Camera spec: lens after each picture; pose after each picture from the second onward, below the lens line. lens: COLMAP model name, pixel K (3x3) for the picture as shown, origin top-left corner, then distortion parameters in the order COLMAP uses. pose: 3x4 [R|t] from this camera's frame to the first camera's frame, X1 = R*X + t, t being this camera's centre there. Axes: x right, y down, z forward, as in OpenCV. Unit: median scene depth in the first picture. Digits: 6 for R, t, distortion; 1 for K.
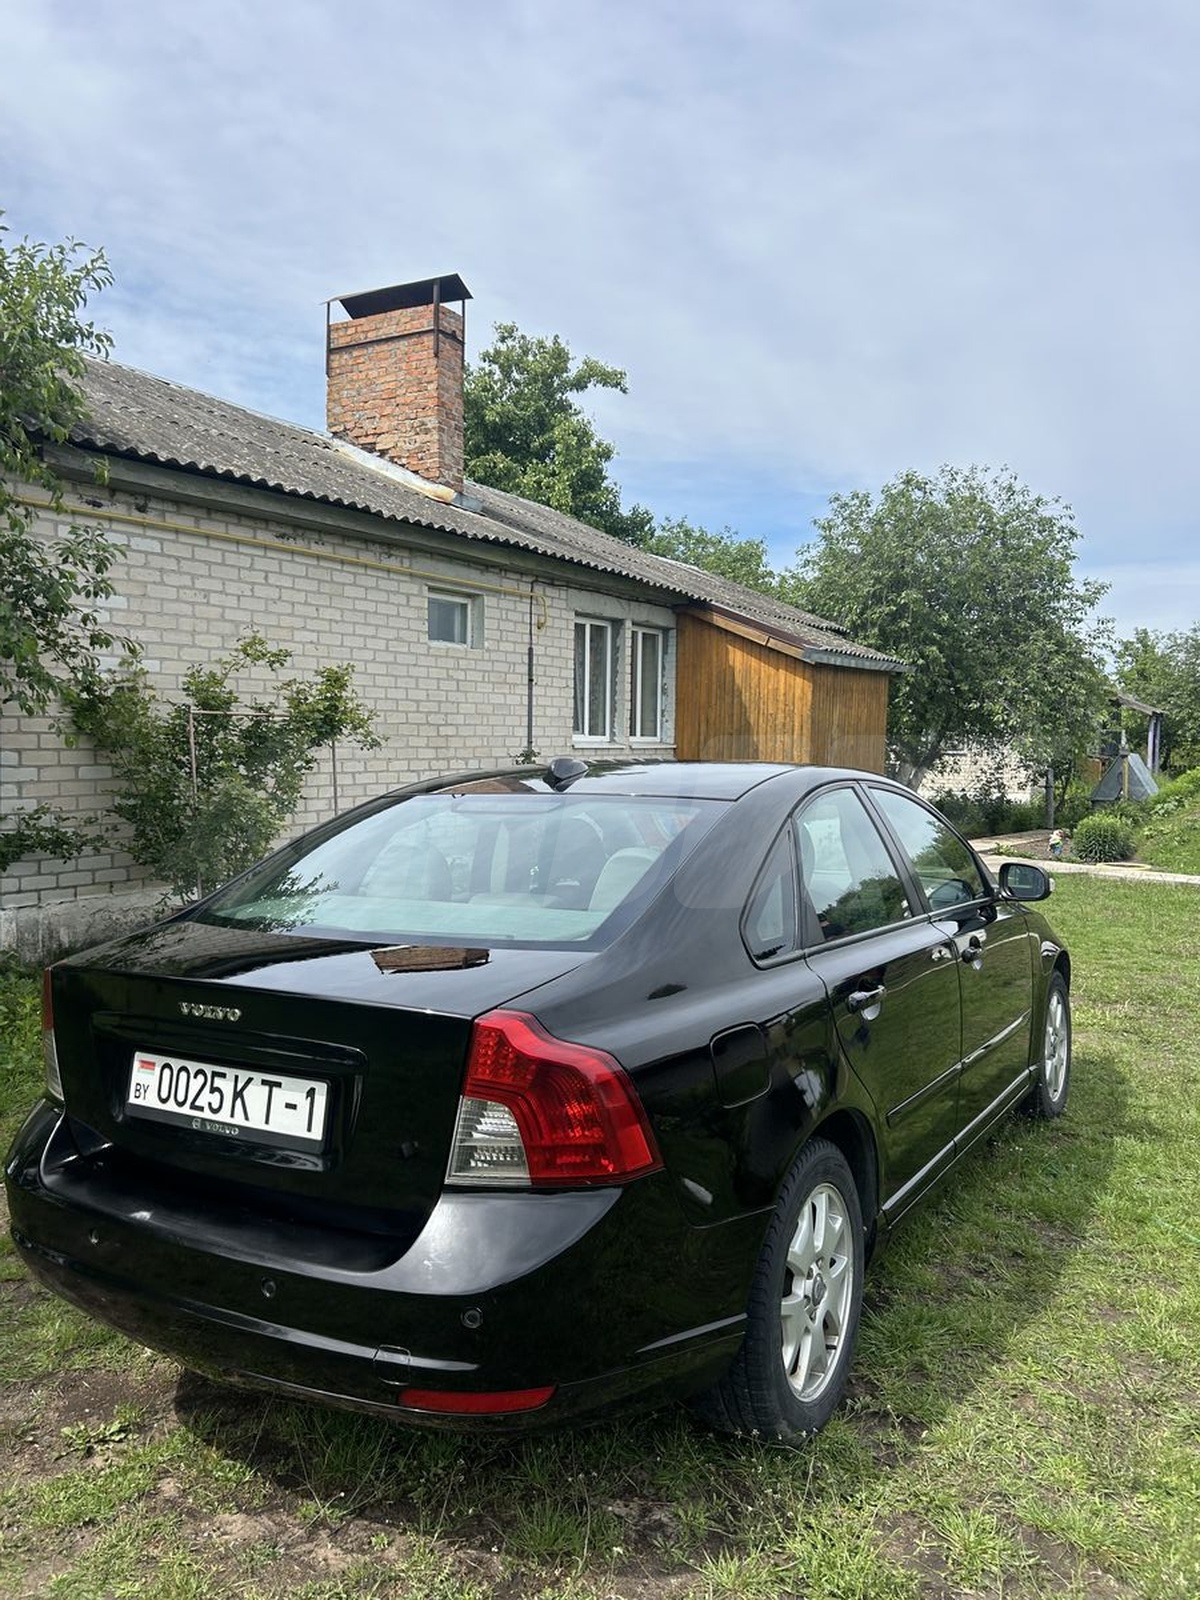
lens RADIAL K [[1206.5, 0, 573.9], [0, 1206.5, 825.8], [0, 0, 1]] dist [0.016340, -0.000547]
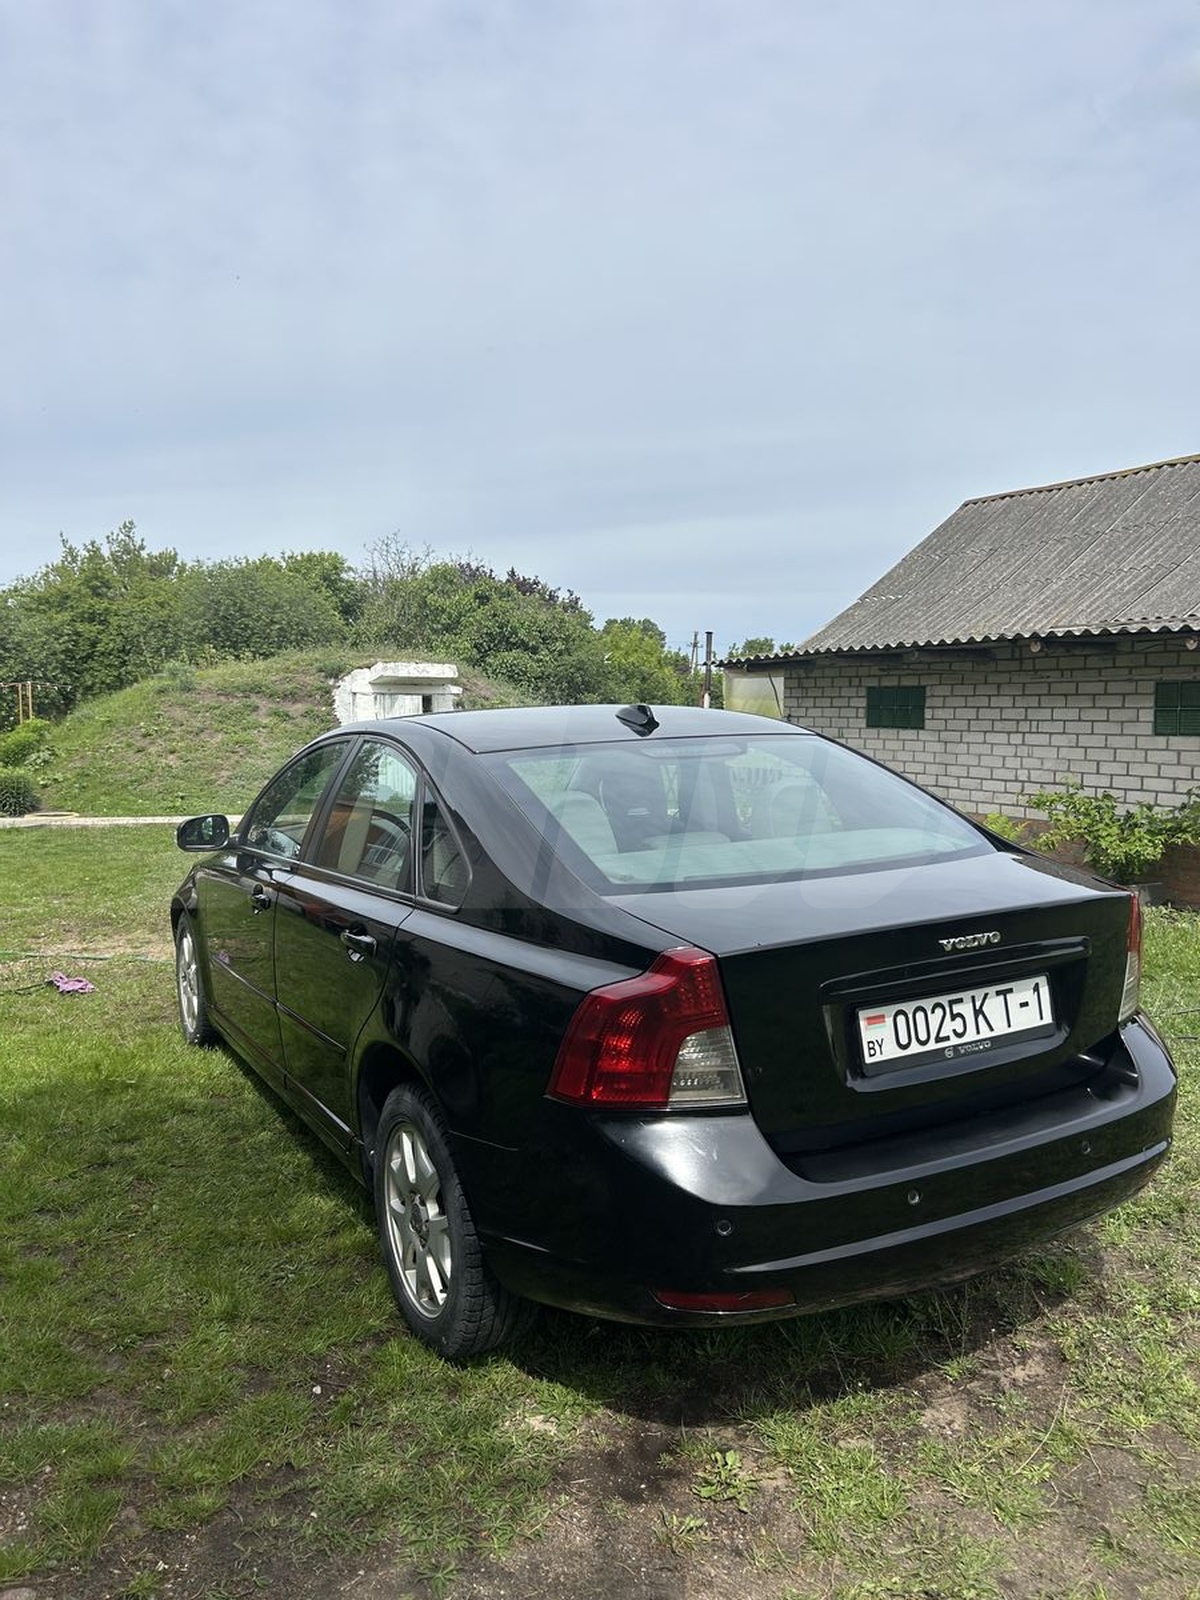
lens RADIAL K [[1192.8, 0, 623.8], [0, 1192.8, 842.3], [0, 0, 1]] dist [0.042626, -0.000843]
pose [[0.479746, -0.105348, 0.871060, -0.281101], [0.057437, 0.994407, 0.088632, -0.008821], [-0.875525, 0.007510, 0.483114, 0.158040]]
